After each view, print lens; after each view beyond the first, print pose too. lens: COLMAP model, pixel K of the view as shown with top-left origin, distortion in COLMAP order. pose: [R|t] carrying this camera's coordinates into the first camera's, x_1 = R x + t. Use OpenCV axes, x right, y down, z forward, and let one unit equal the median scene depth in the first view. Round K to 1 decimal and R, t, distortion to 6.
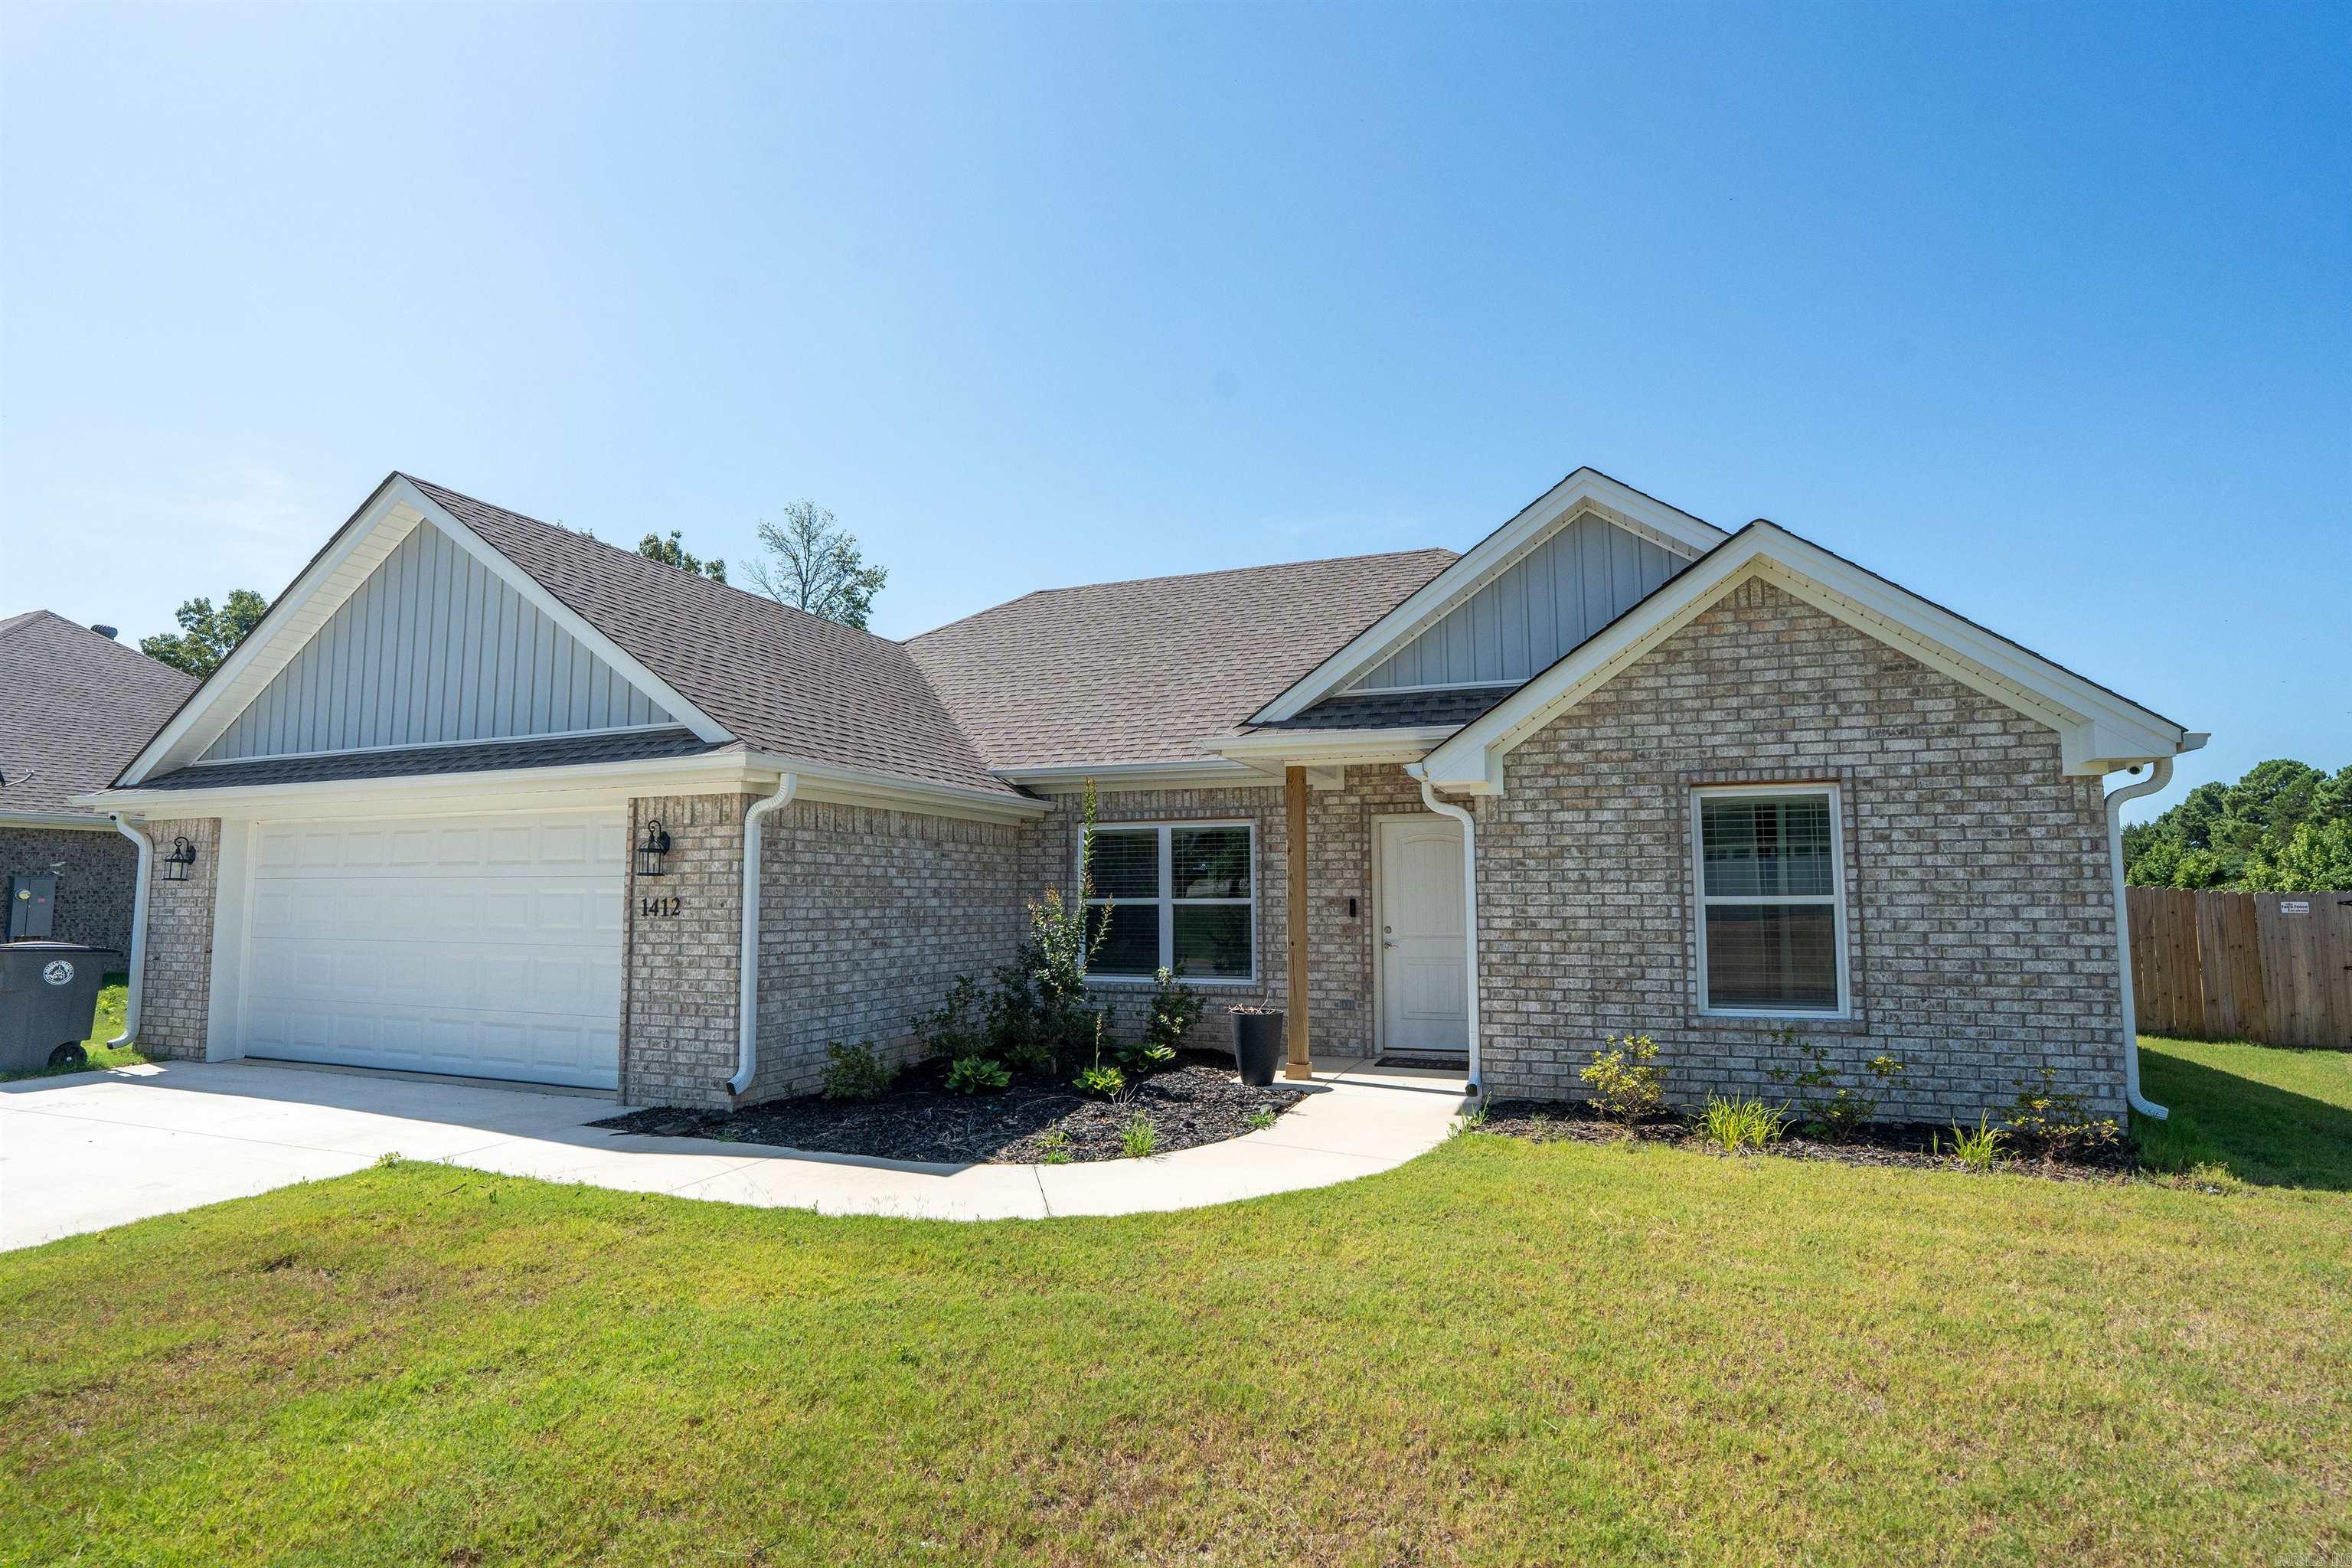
lens RADIAL K [[1235.4, 0, 1173.8], [0, 1235.4, 790.6], [0, 0, 1]] dist [-0.048083, 0.003684]
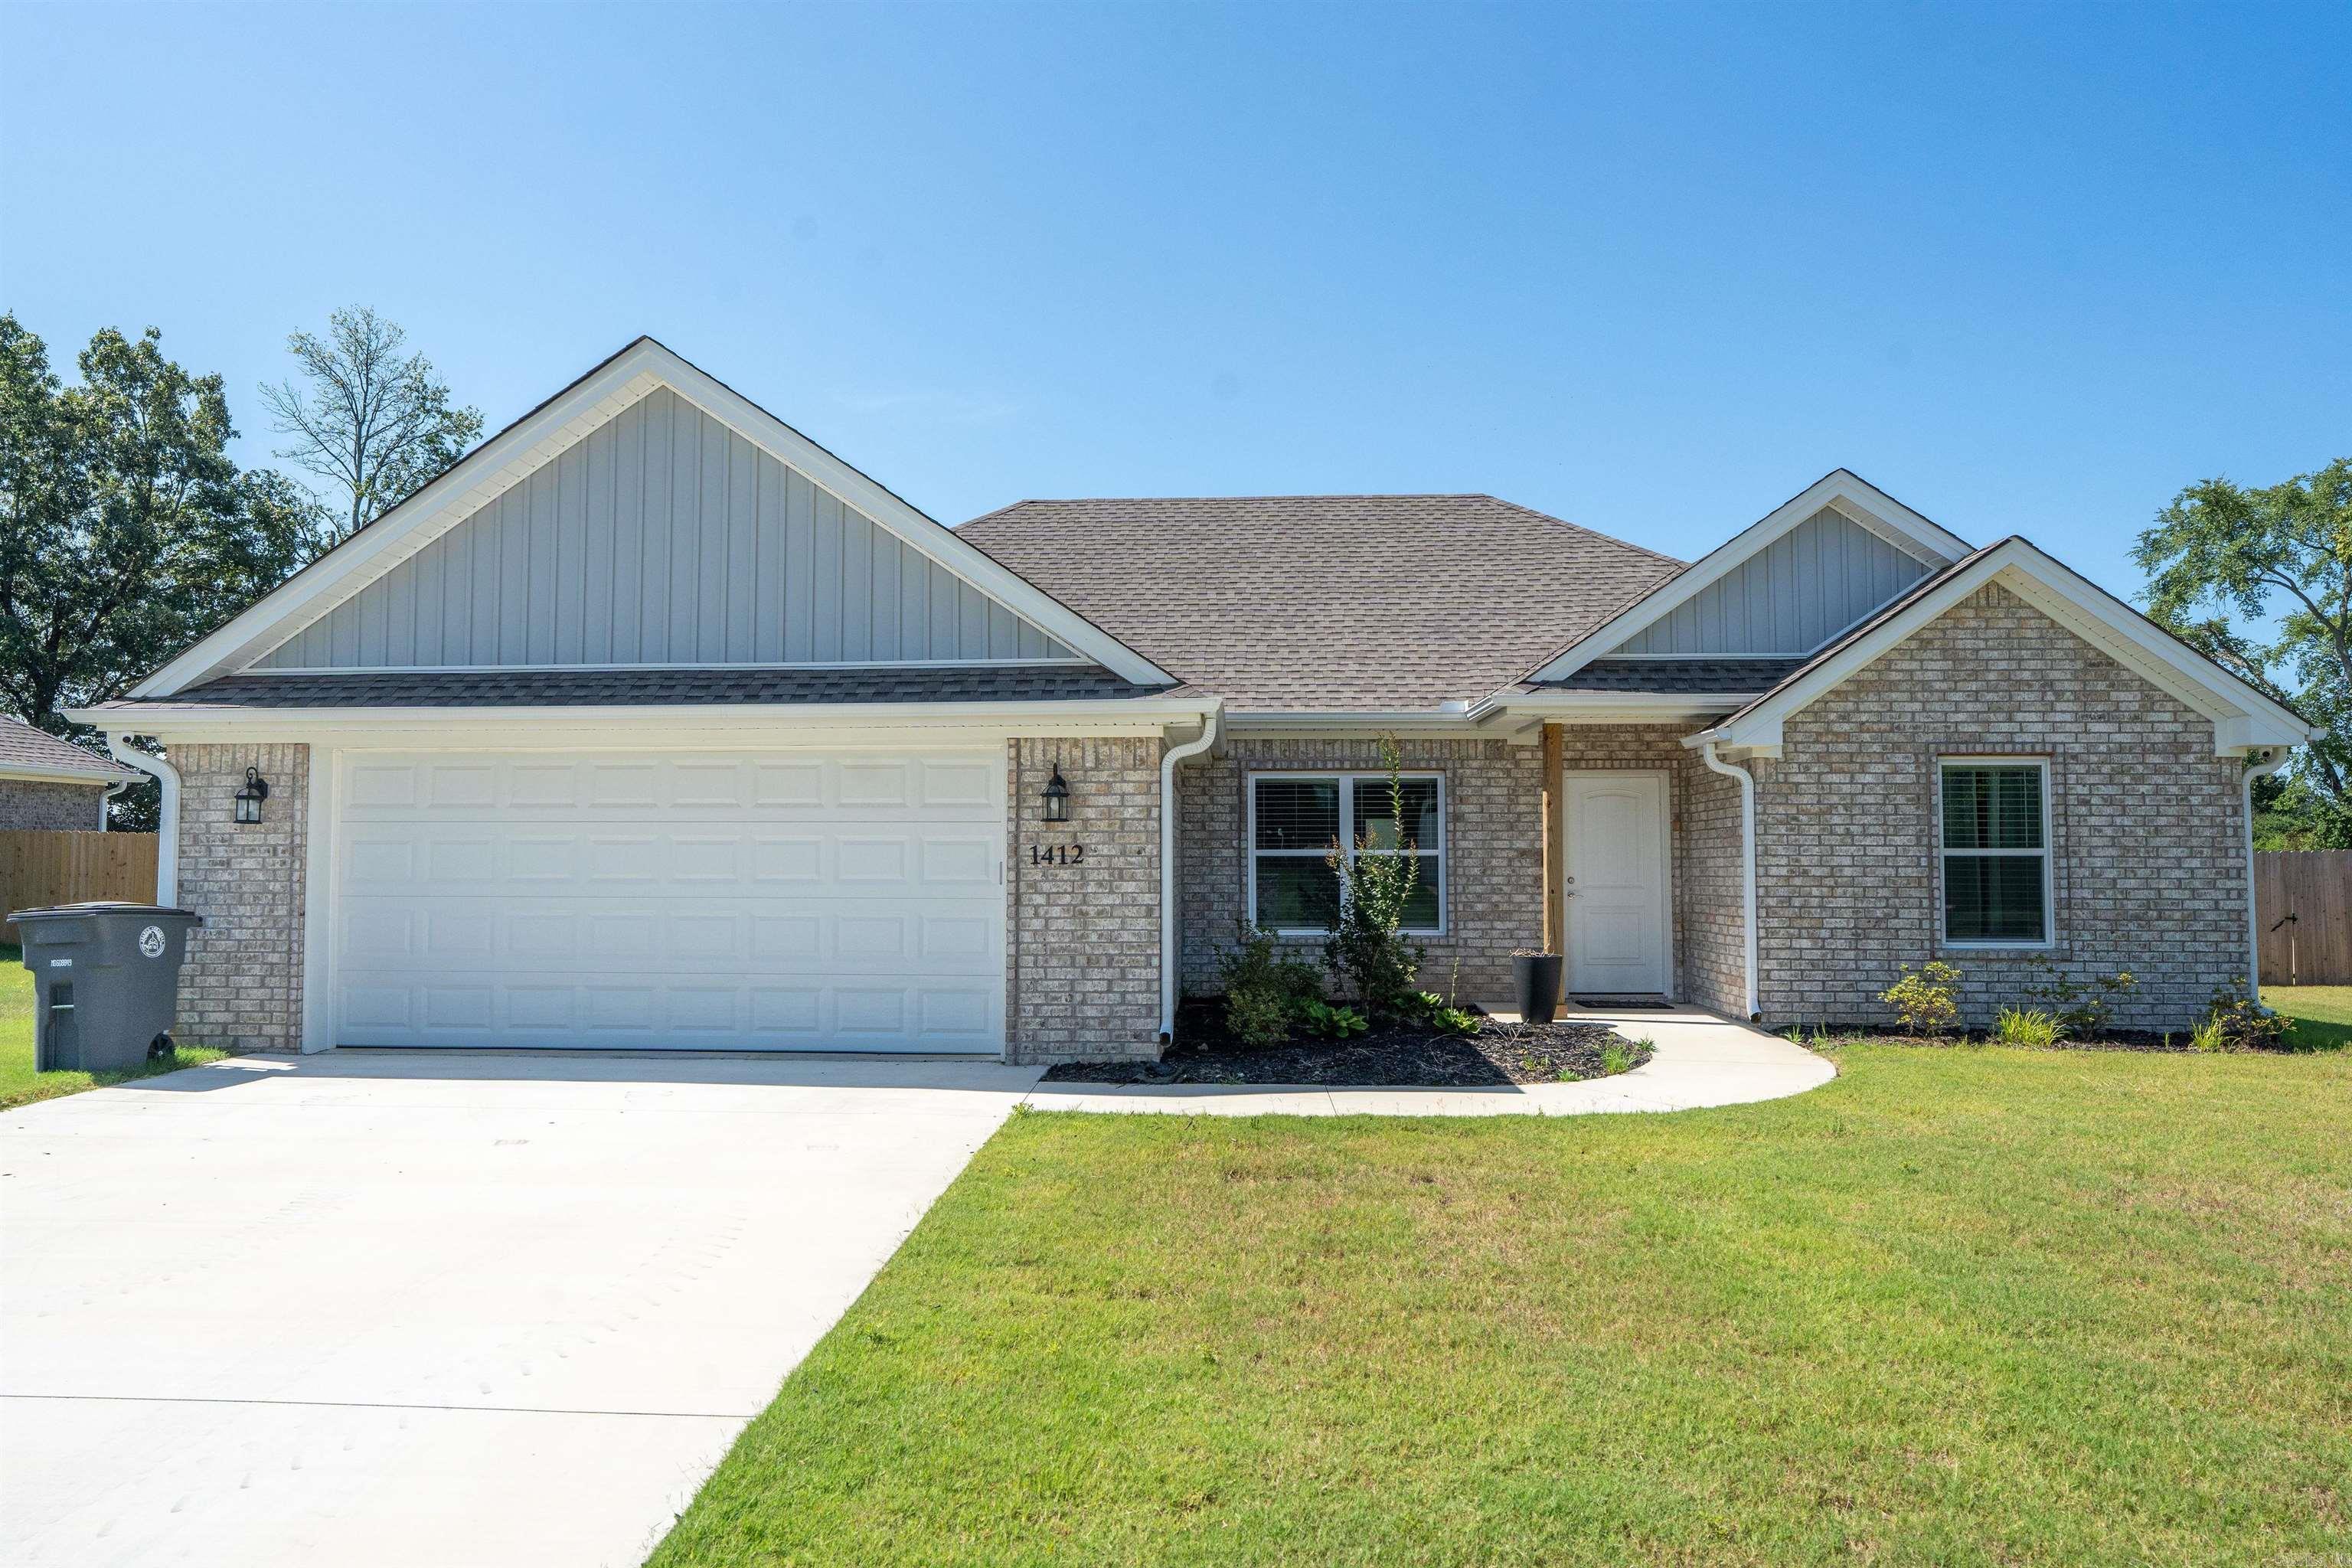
lens RADIAL K [[1557.0, 0, 1174.3], [0, 1557.0, 786.5], [0, 0, 1]] dist [-0.021532, 0.003688]
pose [[0.944894, 0.018192, 0.326870, -0.740796], [-0.031433, 0.998883, 0.035270, -0.003060], [-0.325863, -0.043600, 0.944411, -0.168273]]
